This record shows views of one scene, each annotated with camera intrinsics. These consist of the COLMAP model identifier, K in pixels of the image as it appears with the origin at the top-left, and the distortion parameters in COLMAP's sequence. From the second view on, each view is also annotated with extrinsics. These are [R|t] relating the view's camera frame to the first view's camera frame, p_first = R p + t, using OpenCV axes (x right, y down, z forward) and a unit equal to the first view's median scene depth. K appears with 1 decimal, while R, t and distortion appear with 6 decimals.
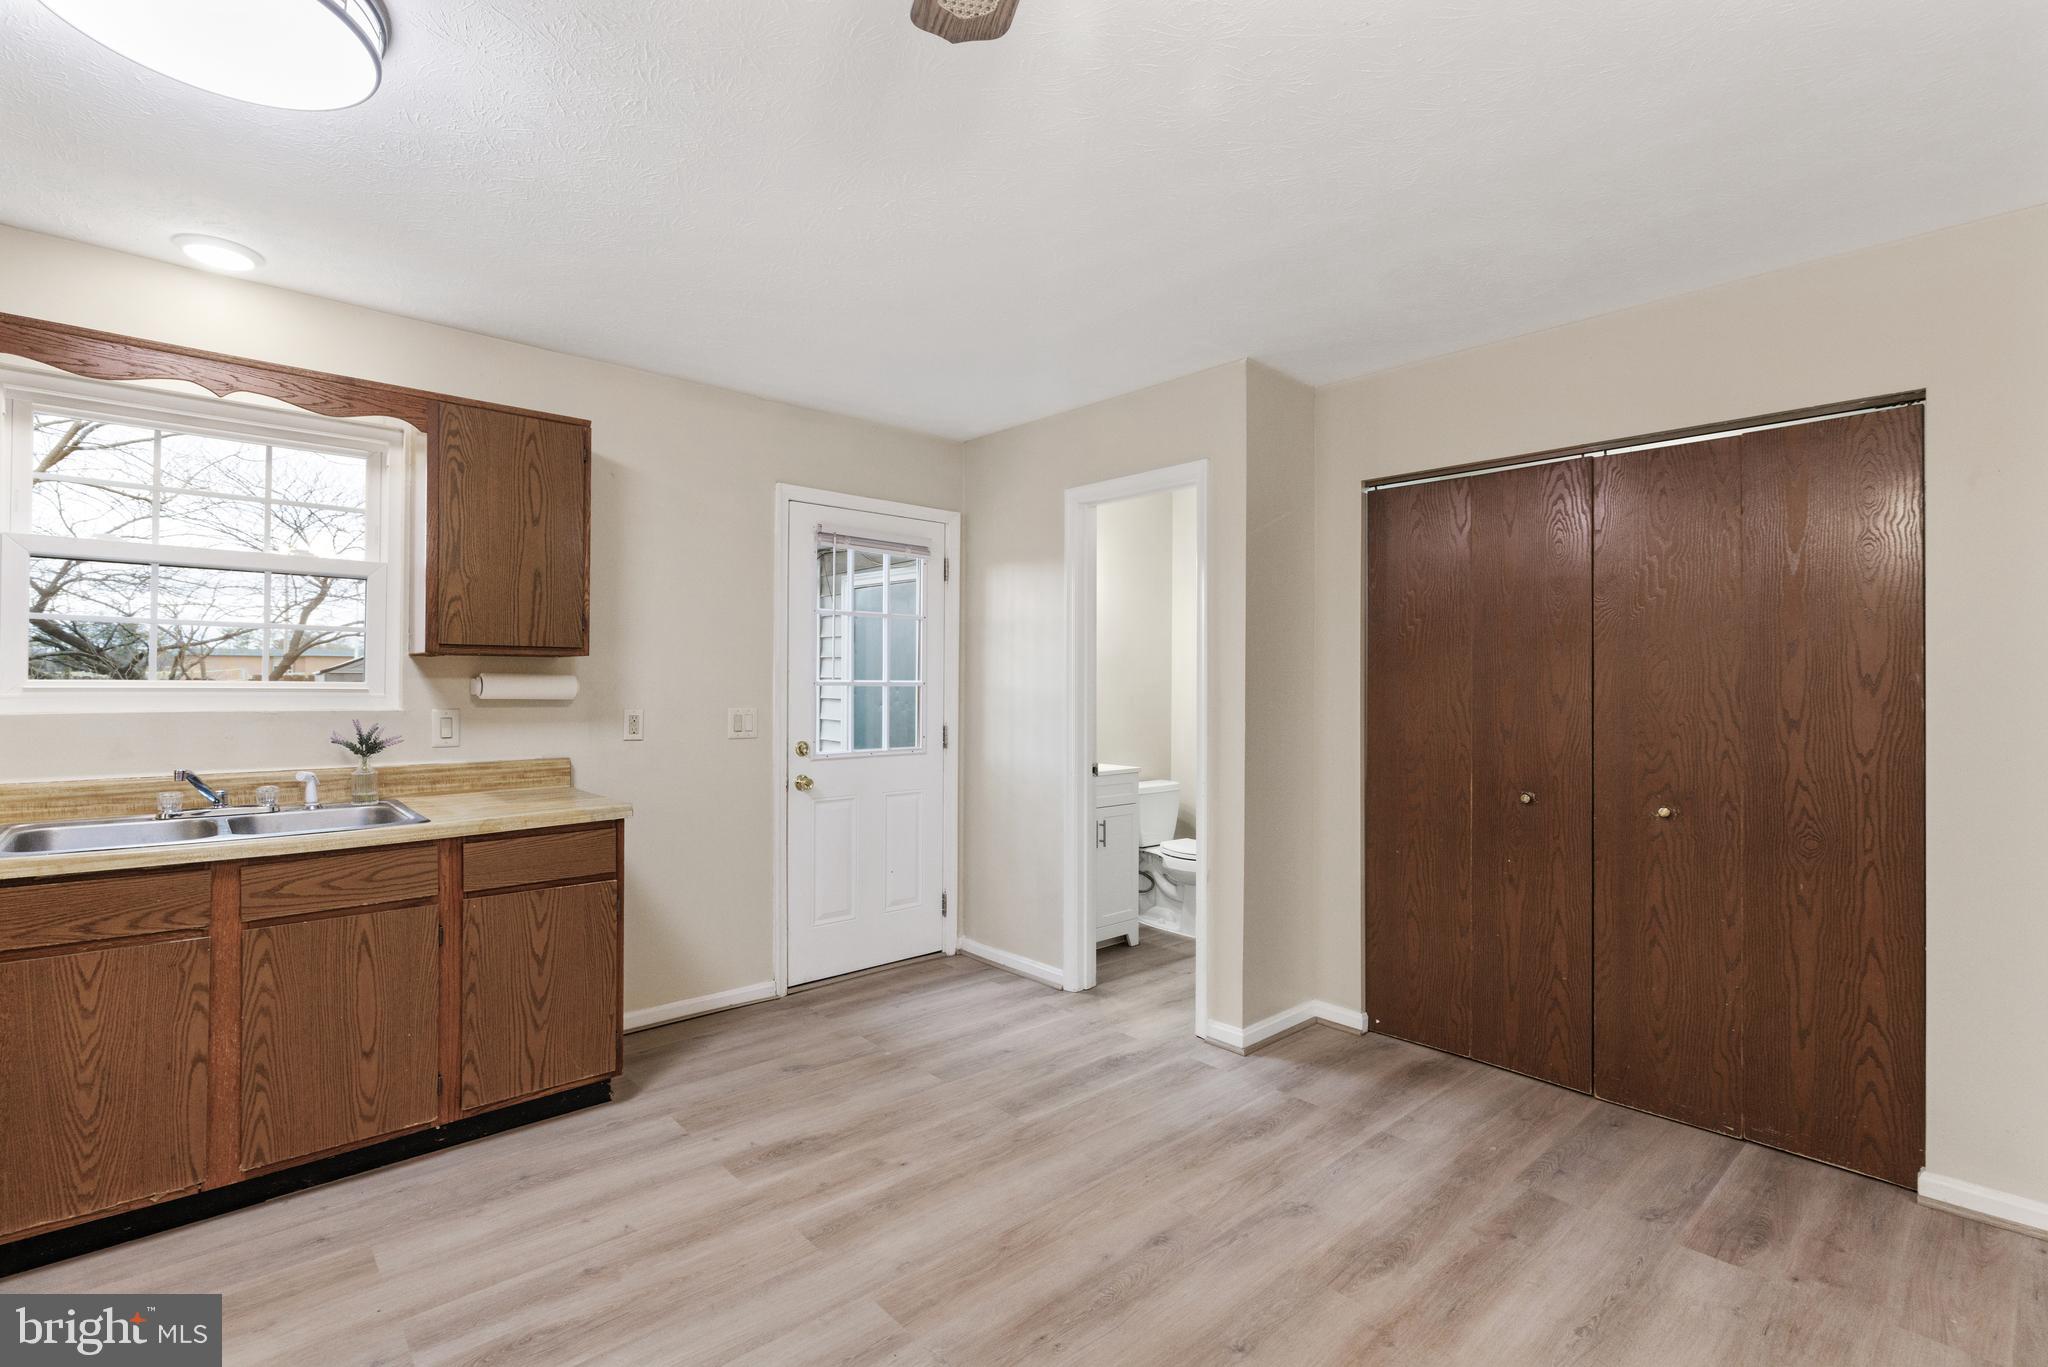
lens RADIAL K [[933.5, 0, 1024.0], [0, 933.5, 683.5], [0, 0, 1]] dist [-0.001383, -0.000157]
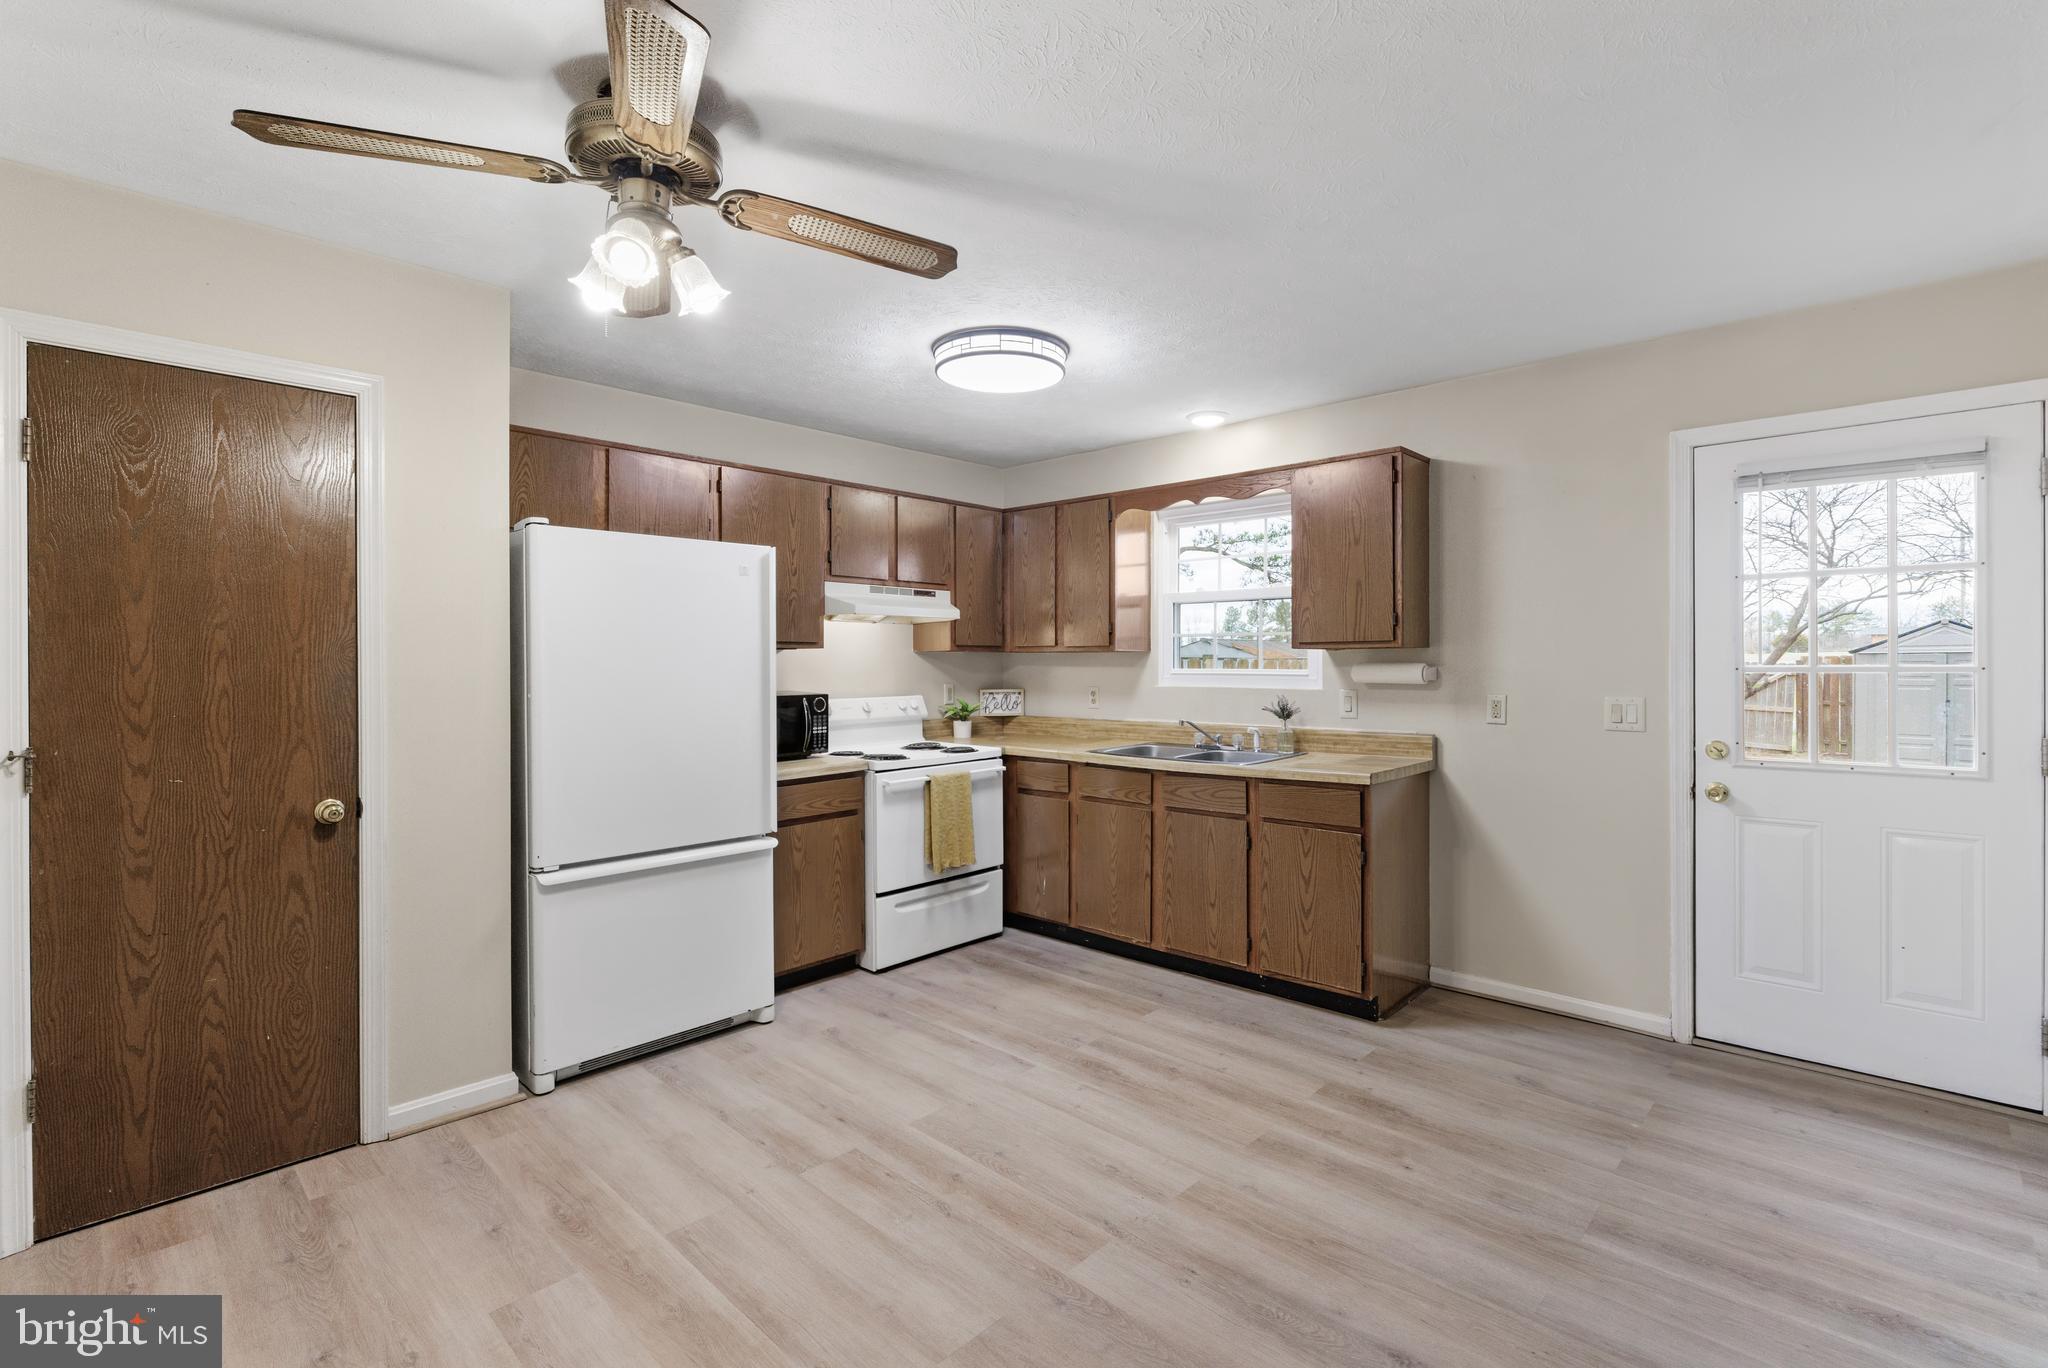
lens RADIAL K [[930.8, 0, 1025.1], [0, 930.8, 668.7], [0, 0, 1]] dist [-0.000714, 0.000027]
pose [[0.079415, -0.000075, -0.996842, 0.717139], [0.006377, 0.999980, 0.000433, -0.006203], [0.996821, -0.006392, 0.079414, 0.472353]]
